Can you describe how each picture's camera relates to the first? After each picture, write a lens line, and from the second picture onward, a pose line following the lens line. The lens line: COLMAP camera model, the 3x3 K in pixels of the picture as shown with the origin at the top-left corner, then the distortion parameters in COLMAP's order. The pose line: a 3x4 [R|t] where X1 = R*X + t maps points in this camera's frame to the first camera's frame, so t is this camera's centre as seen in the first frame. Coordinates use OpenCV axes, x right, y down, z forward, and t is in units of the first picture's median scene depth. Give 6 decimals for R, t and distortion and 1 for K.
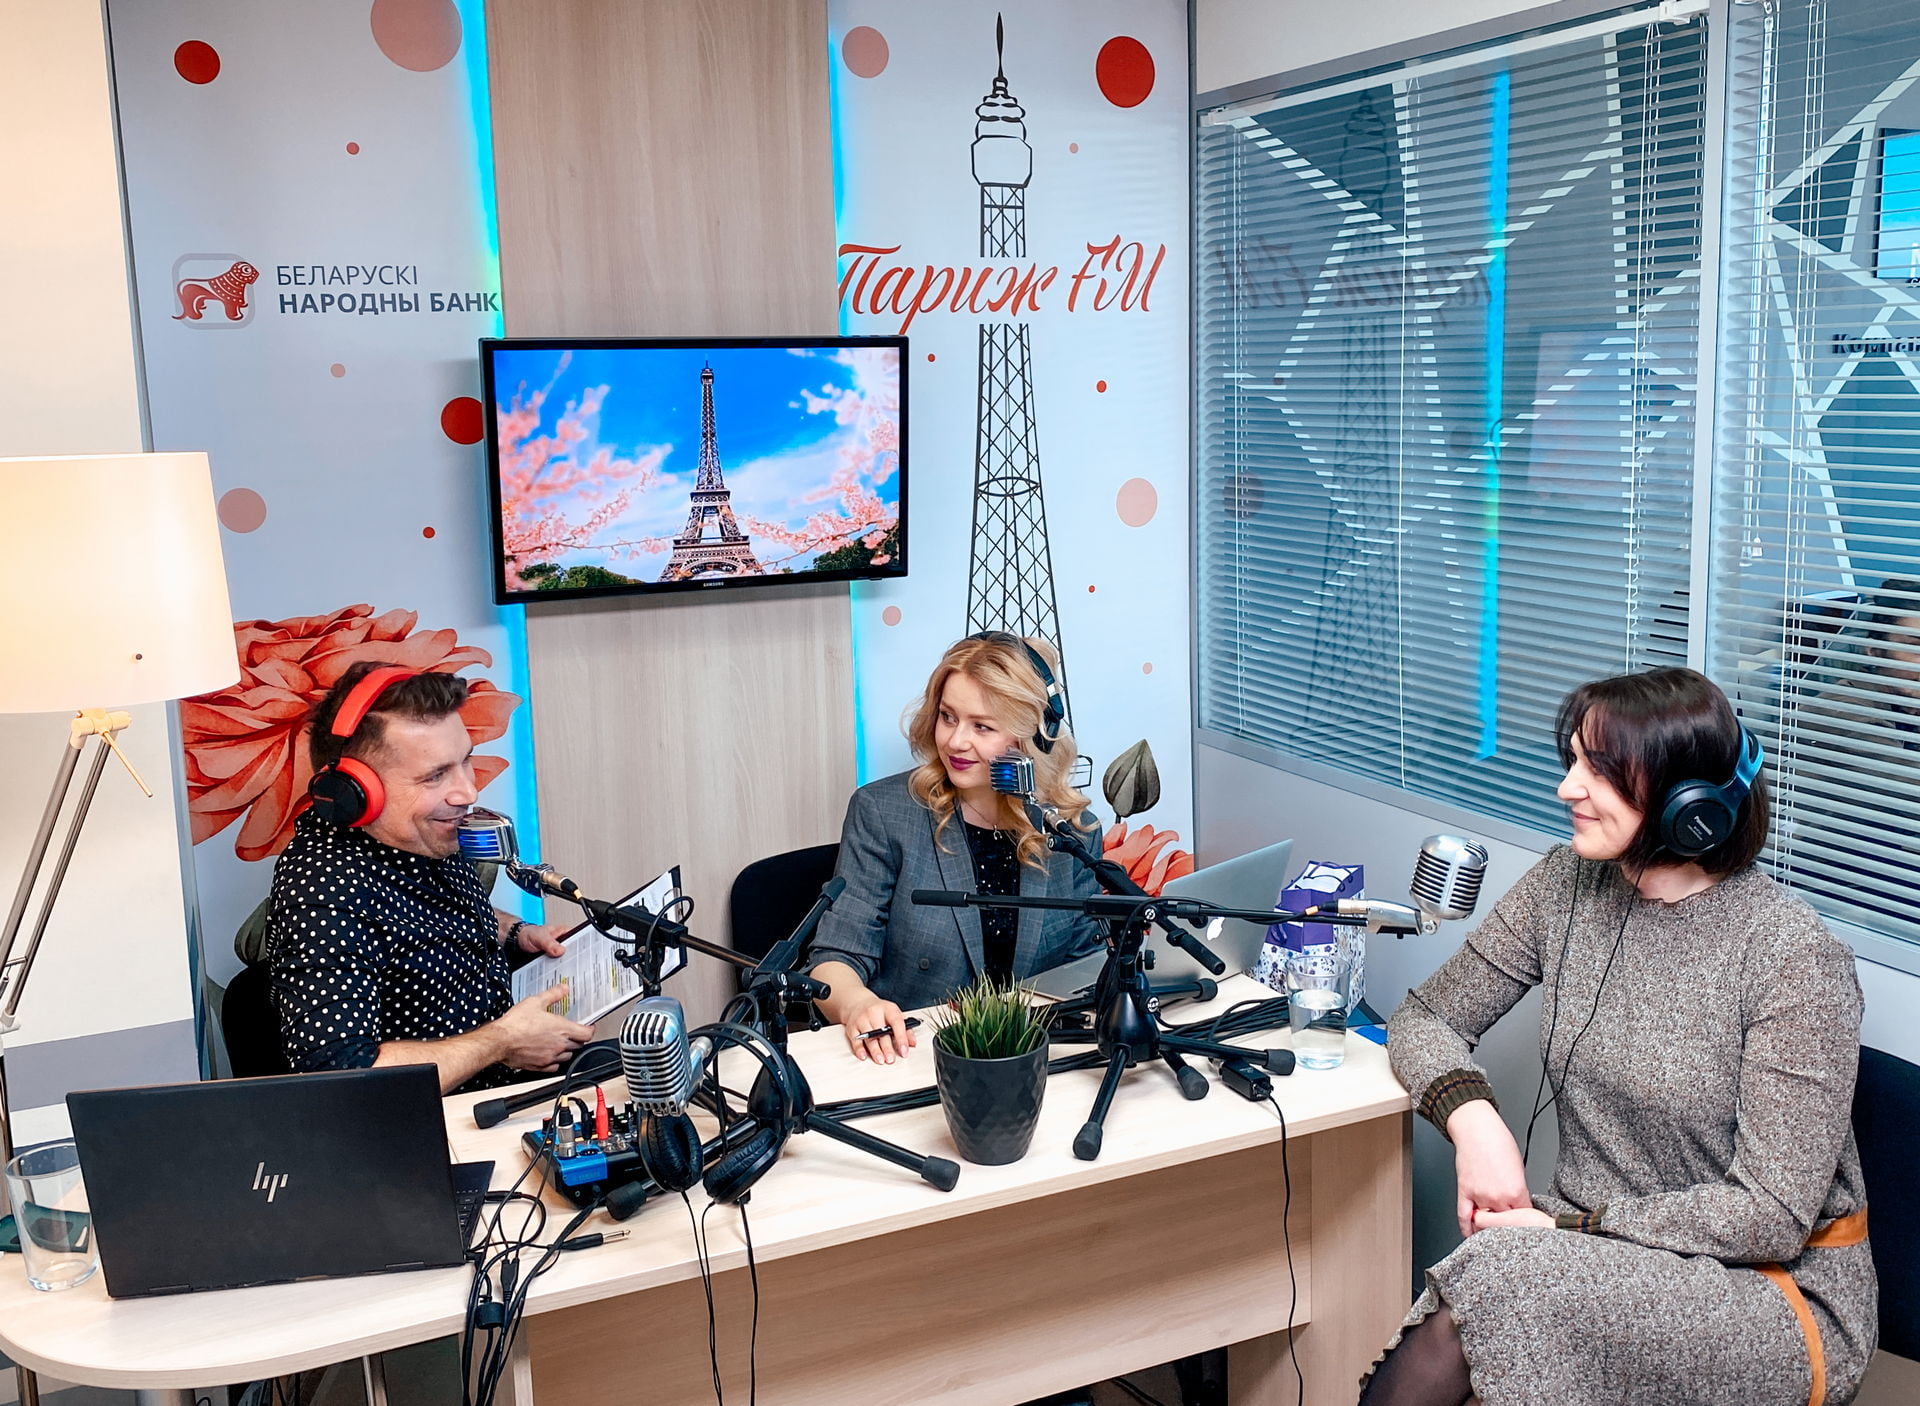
lens RADIAL K [[1646.2, 0, 966.1], [0, 1646.2, 645.3], [0, 0, 1]] dist [0.128681, -0.400894]
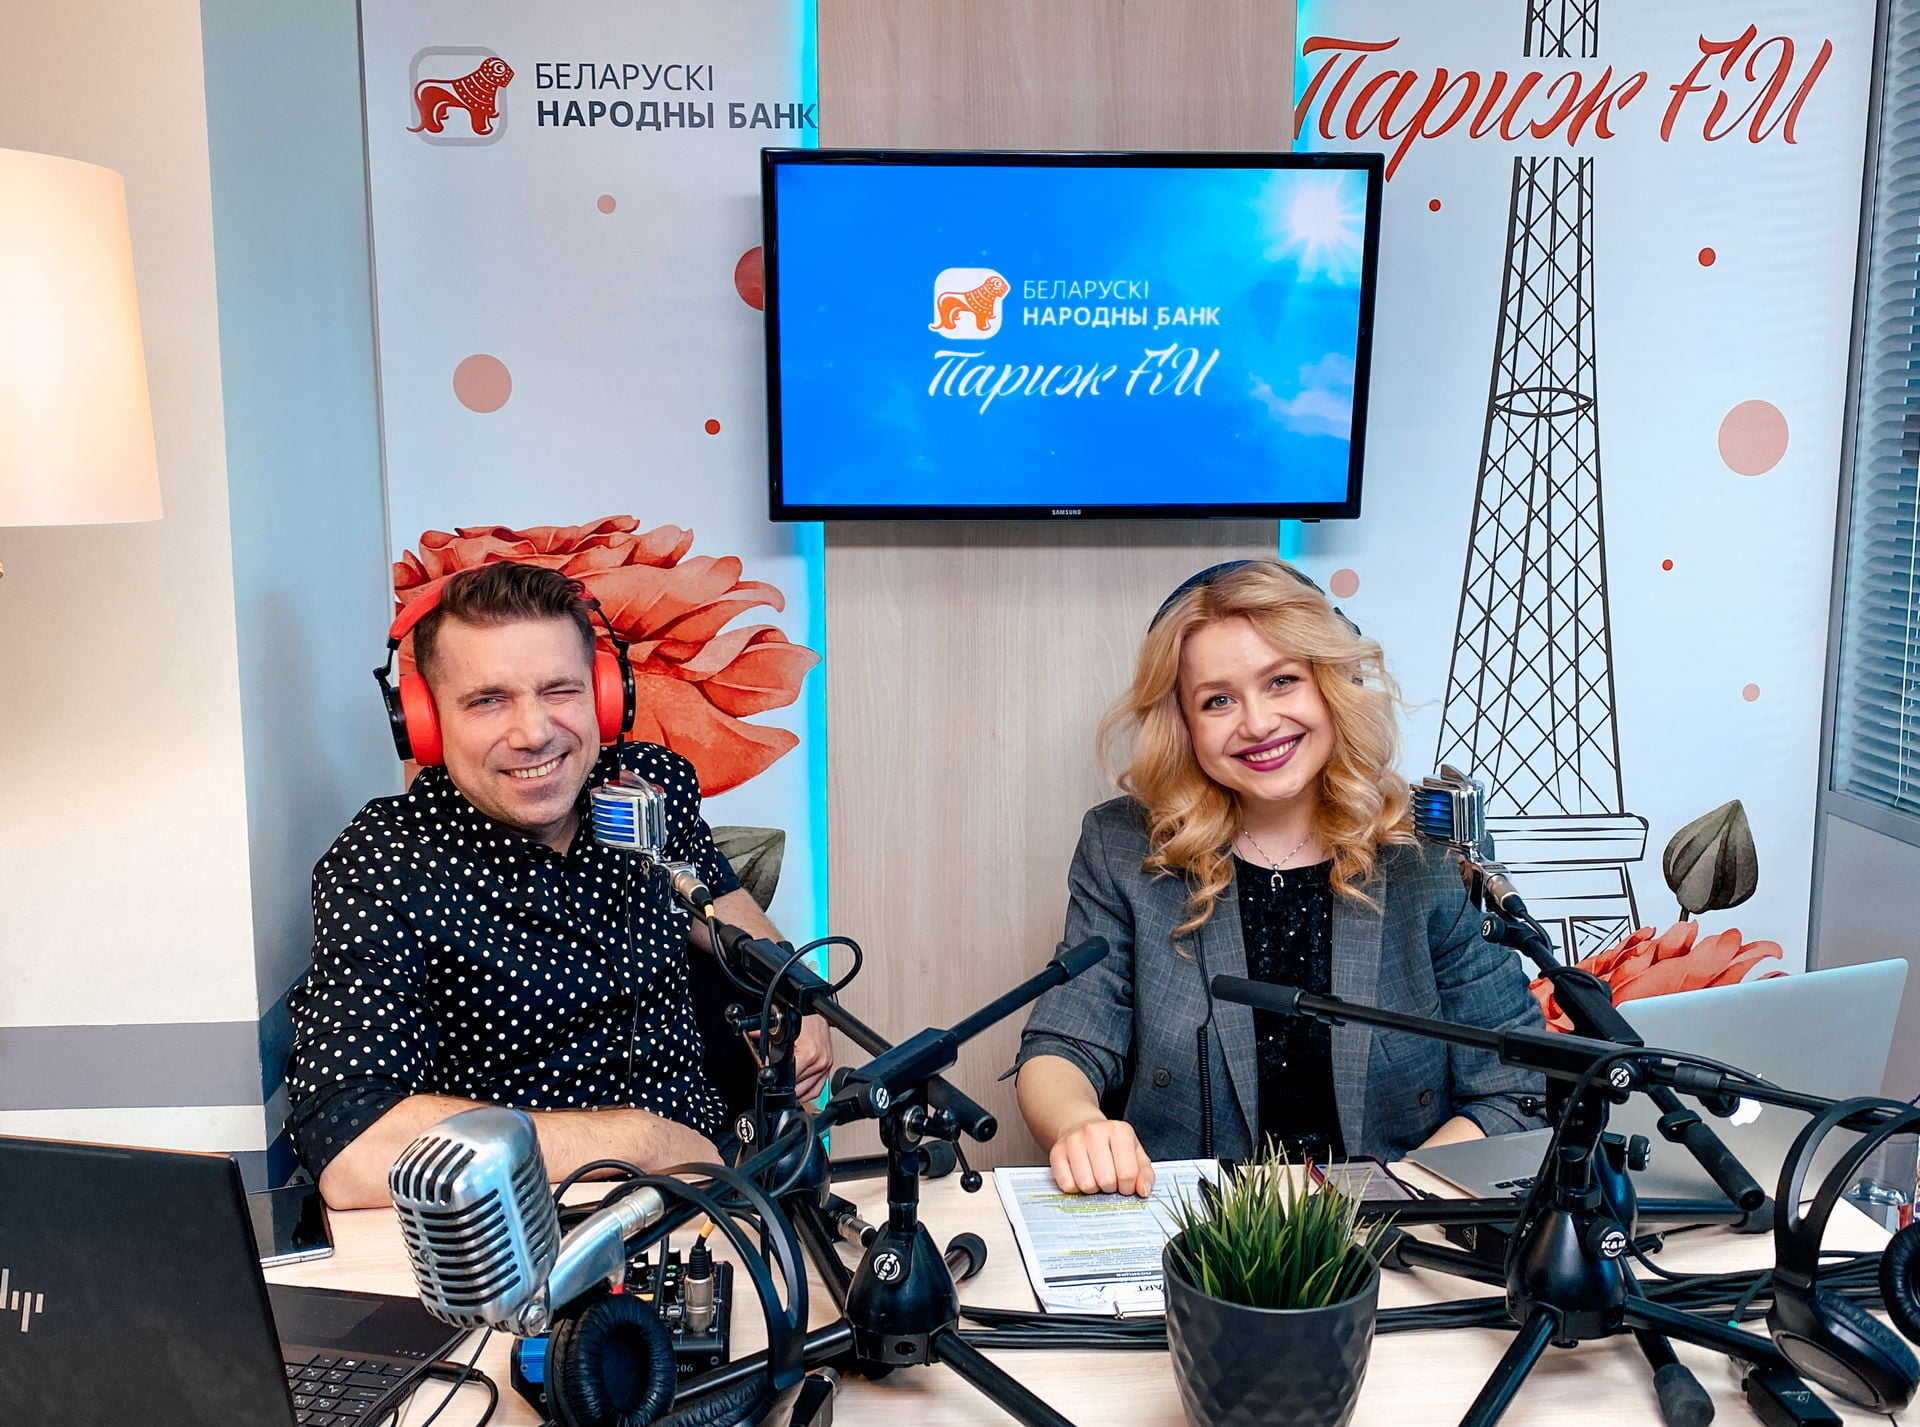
lens RADIAL K [[1778.7, 0, 960.0], [0, 1778.7, 713.5], [0, 0, 1]] dist [0.073133, -0.190415]
pose [[0.938174, 0.079282, -0.336963, 0.065909], [-0.074427, 0.996852, 0.027322, 0.031312], [0.338068, -0.000554, 0.941121, 0.262523]]
